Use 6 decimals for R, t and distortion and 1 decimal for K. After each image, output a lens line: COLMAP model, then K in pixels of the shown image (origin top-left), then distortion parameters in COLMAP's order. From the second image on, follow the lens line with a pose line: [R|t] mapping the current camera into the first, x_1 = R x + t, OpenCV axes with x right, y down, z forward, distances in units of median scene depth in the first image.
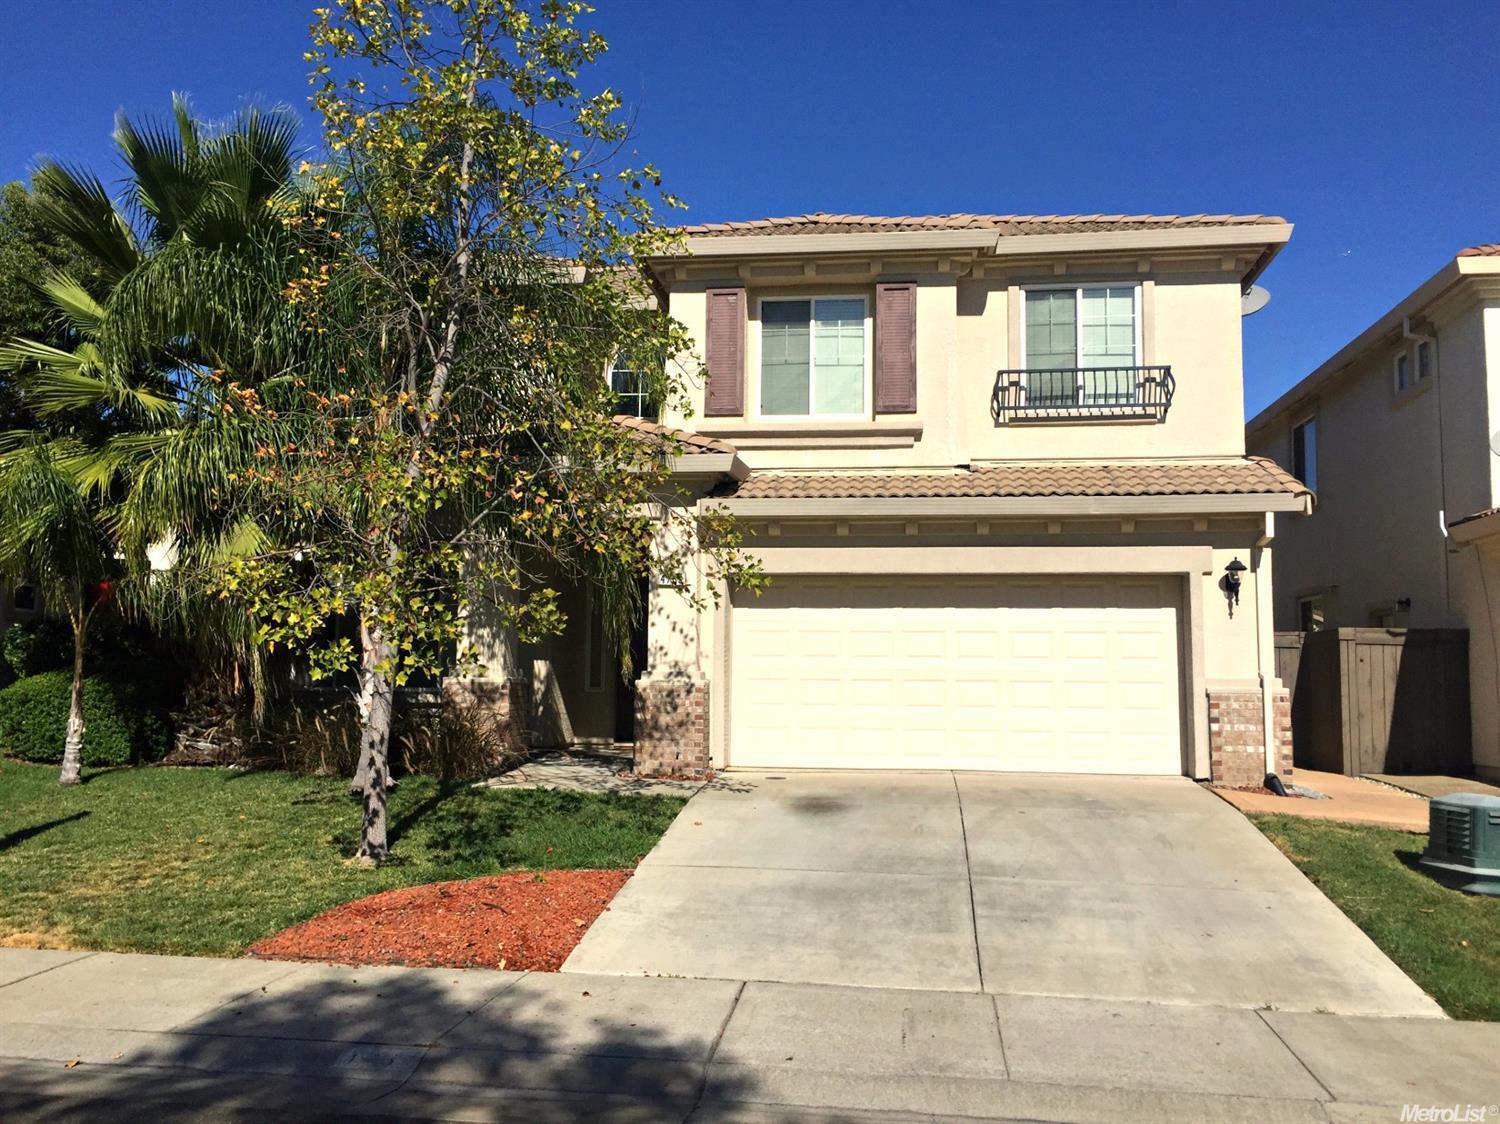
lens RADIAL K [[1300.3, 0, 758.0], [0, 1300.3, 571.6], [0, 0, 1]] dist [0.080459, -0.108109]
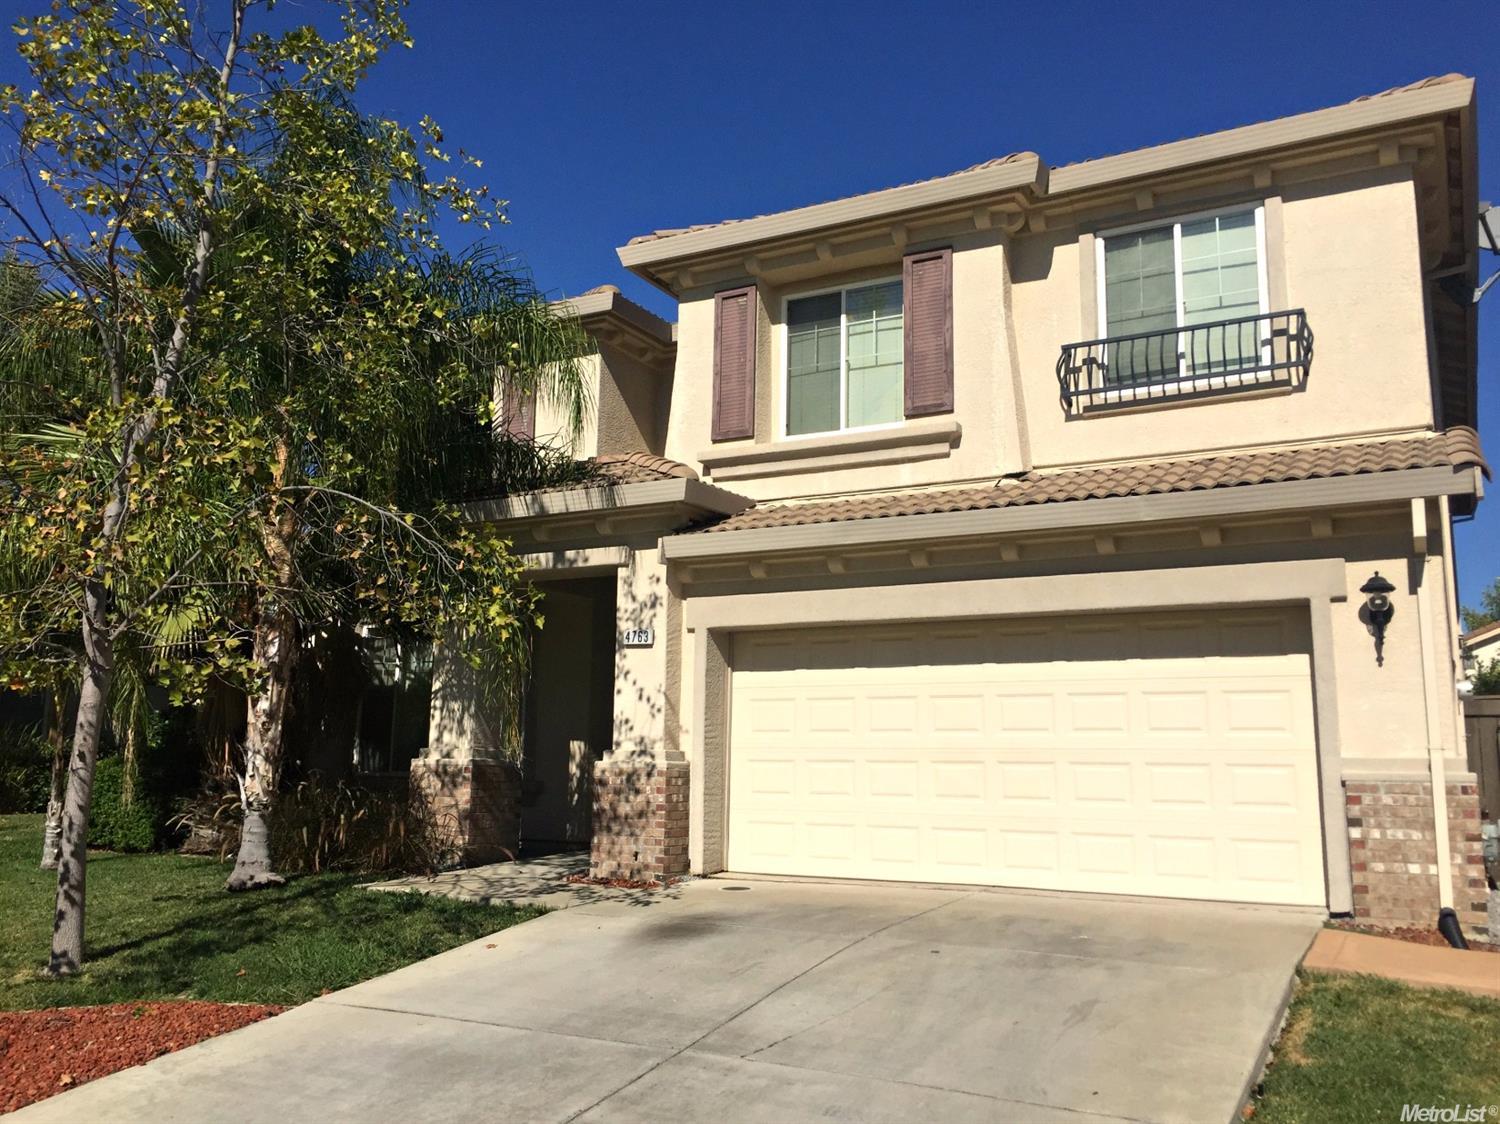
lens RADIAL K [[1300.3, 0, 742.7], [0, 1300.3, 562.2], [0, 0, 1]] dist [0.080459, -0.108109]
pose [[0.929071, -0.056045, -0.365632, 0.293336], [0.026041, 0.995913, -0.086485, 0.031311], [0.368985, 0.070829, 0.926733, 0.255020]]
